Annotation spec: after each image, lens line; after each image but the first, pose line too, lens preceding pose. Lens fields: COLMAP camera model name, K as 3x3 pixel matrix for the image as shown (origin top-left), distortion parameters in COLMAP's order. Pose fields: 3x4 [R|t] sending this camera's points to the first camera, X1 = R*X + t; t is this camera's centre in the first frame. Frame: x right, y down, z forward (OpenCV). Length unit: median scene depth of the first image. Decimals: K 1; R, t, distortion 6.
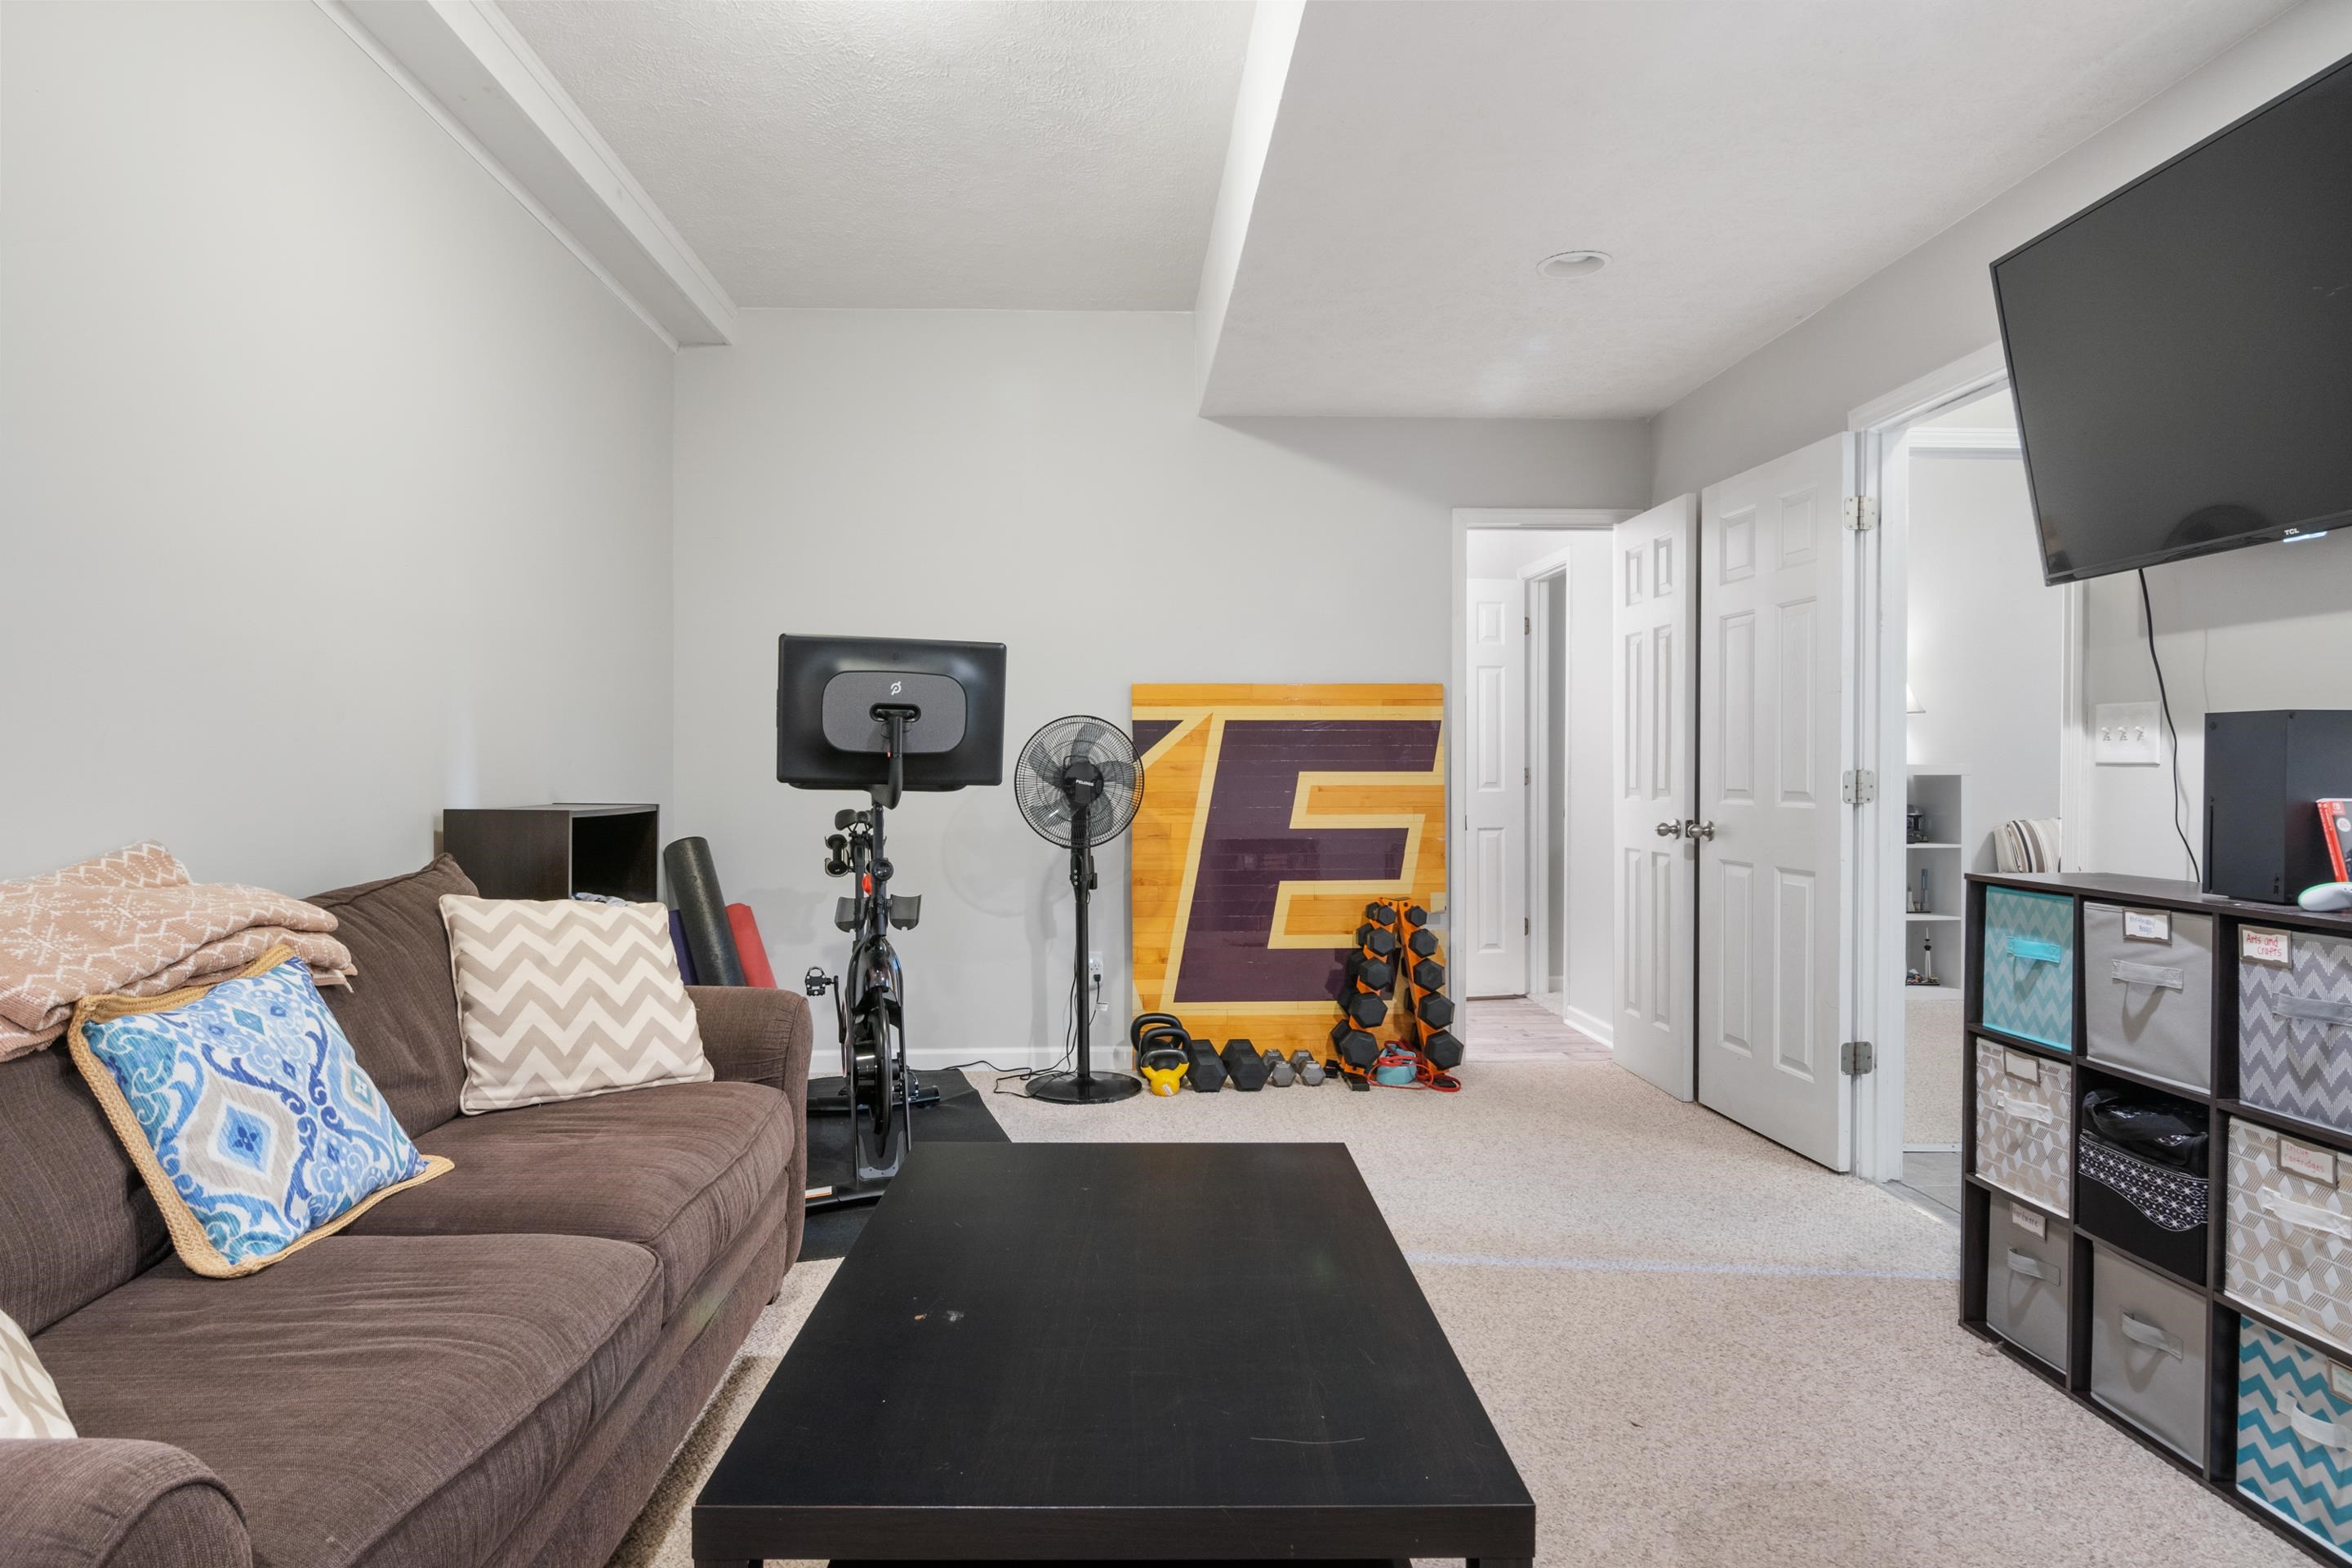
lens RADIAL K [[1359.9, 0, 1166.0], [0, 1359.9, 780.4], [0, 0, 1]] dist [-0.004062, -0.007224]
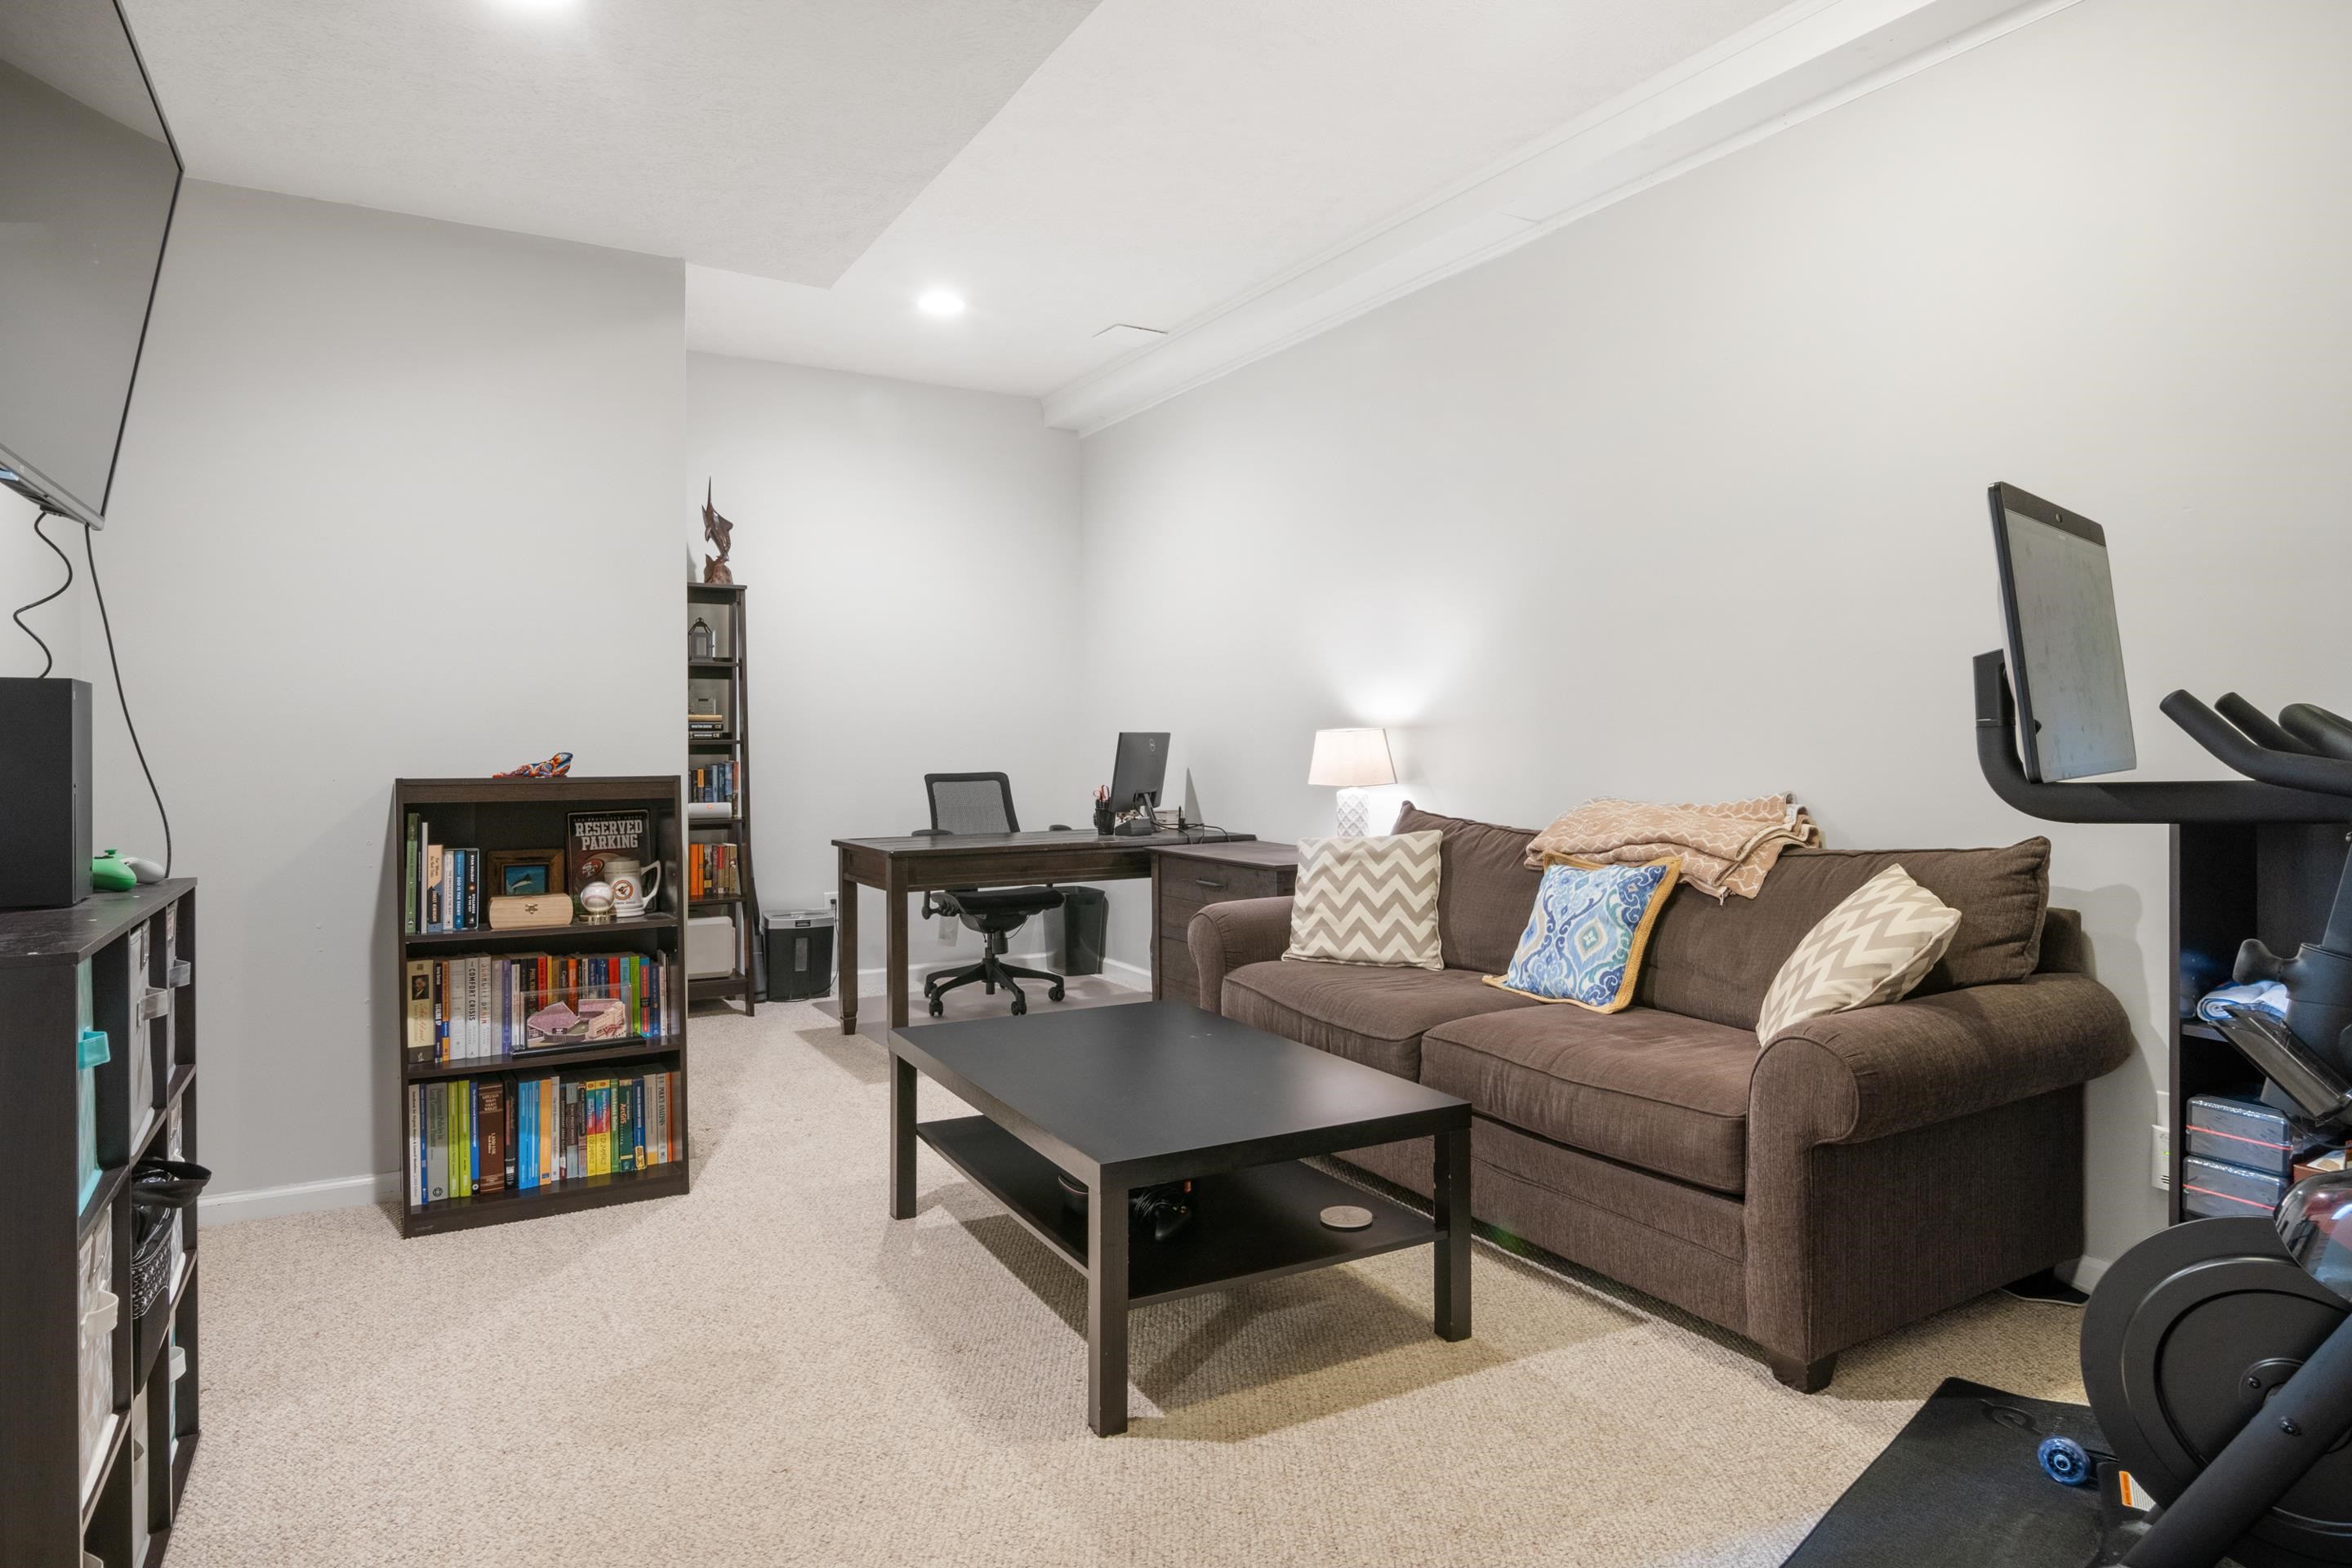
lens RADIAL K [[1359.9, 0, 1176.3], [0, 1359.9, 773.0], [0, 0, 1]] dist [-0.004062, -0.007224]
pose [[-0.891294, 0.005892, -0.453387, 0.628315], [-0.005046, 0.999725, 0.022911, -0.010154], [0.453397, 0.022708, -0.891019, 2.337070]]
